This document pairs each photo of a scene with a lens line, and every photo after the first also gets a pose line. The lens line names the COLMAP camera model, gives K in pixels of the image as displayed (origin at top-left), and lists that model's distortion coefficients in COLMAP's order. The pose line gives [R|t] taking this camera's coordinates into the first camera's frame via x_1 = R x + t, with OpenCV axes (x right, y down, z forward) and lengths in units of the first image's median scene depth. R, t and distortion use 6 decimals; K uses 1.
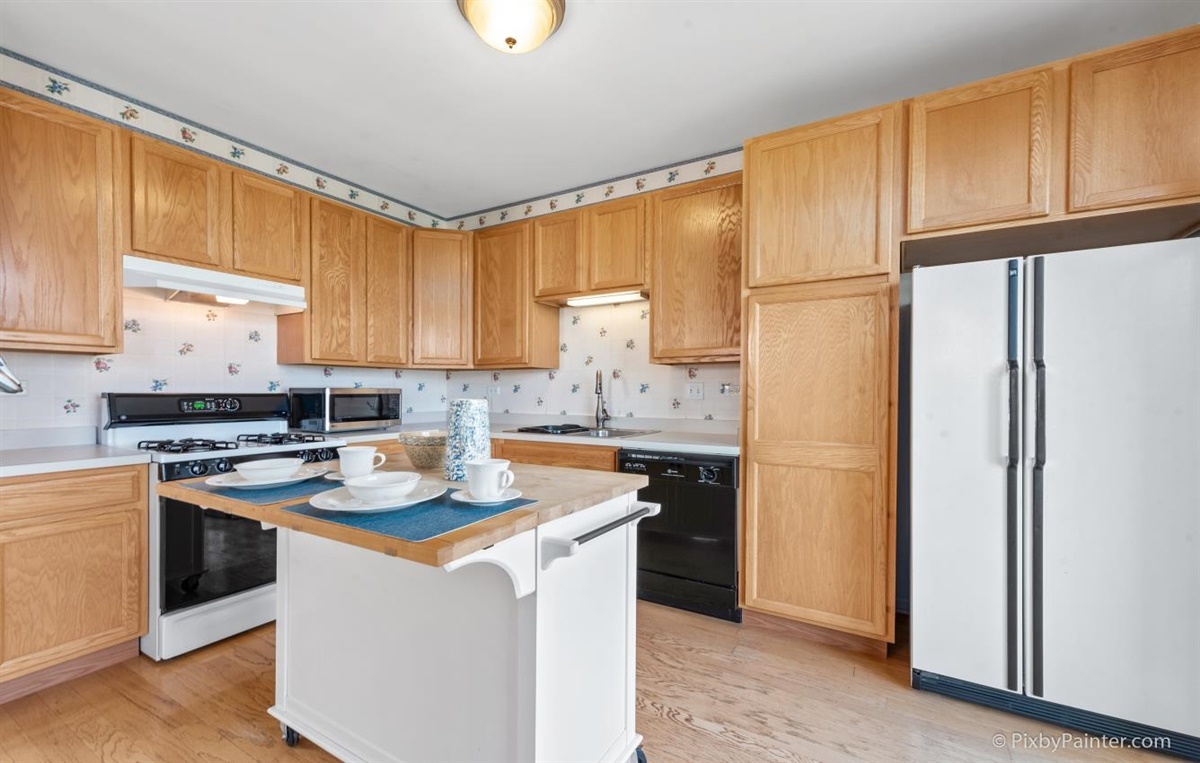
lens RADIAL K [[490.8, 0, 599.8], [0, 490.8, 390.0], [0, 0, 1]] dist [0.000488, -0.000086]
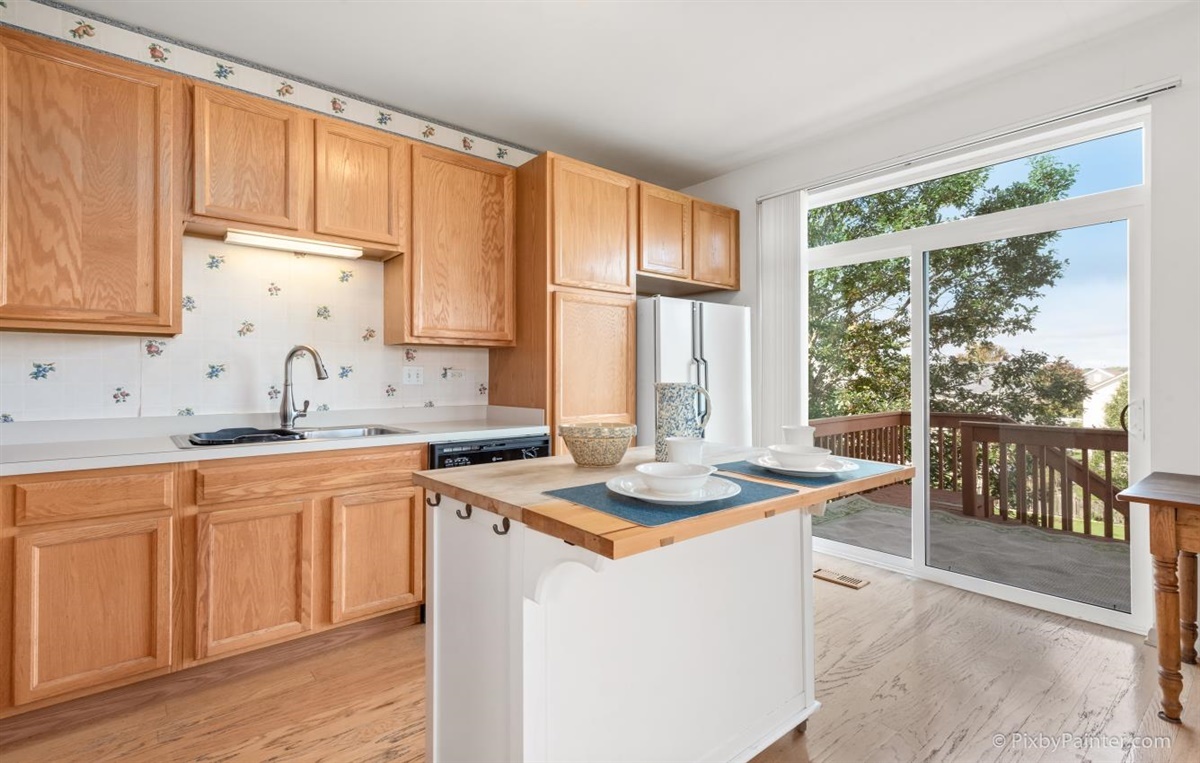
lens RADIAL K [[549.1, 0, 600.1], [0, 549.1, 376.1], [0, 0, 1]] dist [-0.012986, -0.000949]
pose [[0.330111, 0.000653, 0.943942, -0.724632], [0.000201, 1.000000, -0.000762, 0.004497], [-0.943942, 0.000441, 0.330111, 0.411353]]
